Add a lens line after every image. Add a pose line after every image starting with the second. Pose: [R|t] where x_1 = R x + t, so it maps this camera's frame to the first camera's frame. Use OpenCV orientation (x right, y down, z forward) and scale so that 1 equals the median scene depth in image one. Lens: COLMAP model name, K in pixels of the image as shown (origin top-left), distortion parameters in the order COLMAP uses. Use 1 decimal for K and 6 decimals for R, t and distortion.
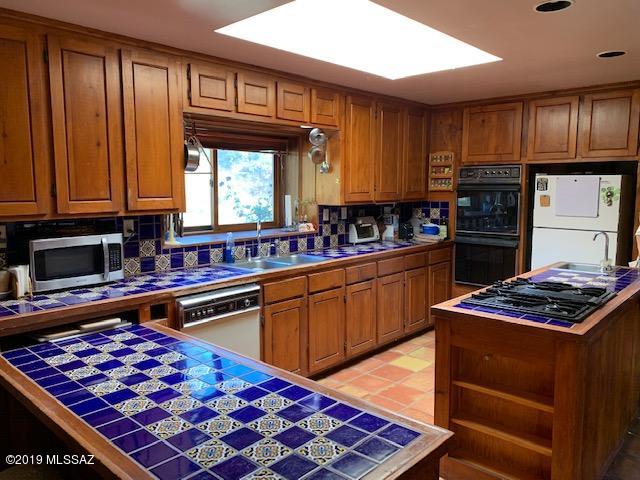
lens RADIAL K [[484.8, 0, 320.0], [0, 484.8, 240.0], [0, 0, 1]] dist [0.003676, 0.000562]
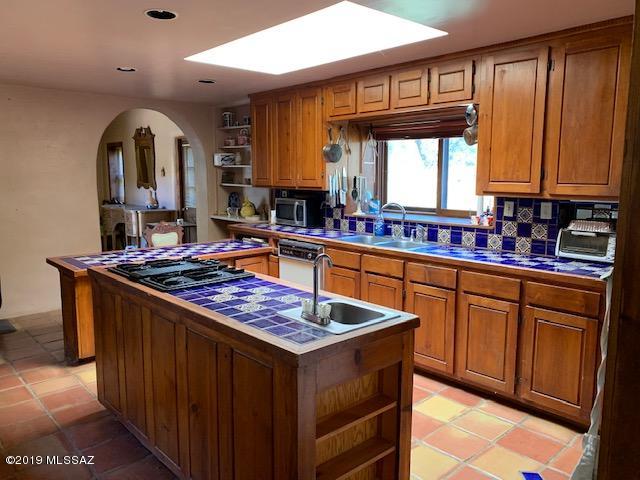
lens RADIAL K [[484.8, 0, 320.0], [0, 484.8, 240.0], [0, 0, 1]] dist [0.003676, 0.000562]
pose [[-0.122299, 0.148624, -0.981302, 0.888269], [-0.094124, 0.982531, 0.160541, -0.107469], [0.988020, 0.111998, -0.106174, 0.836252]]
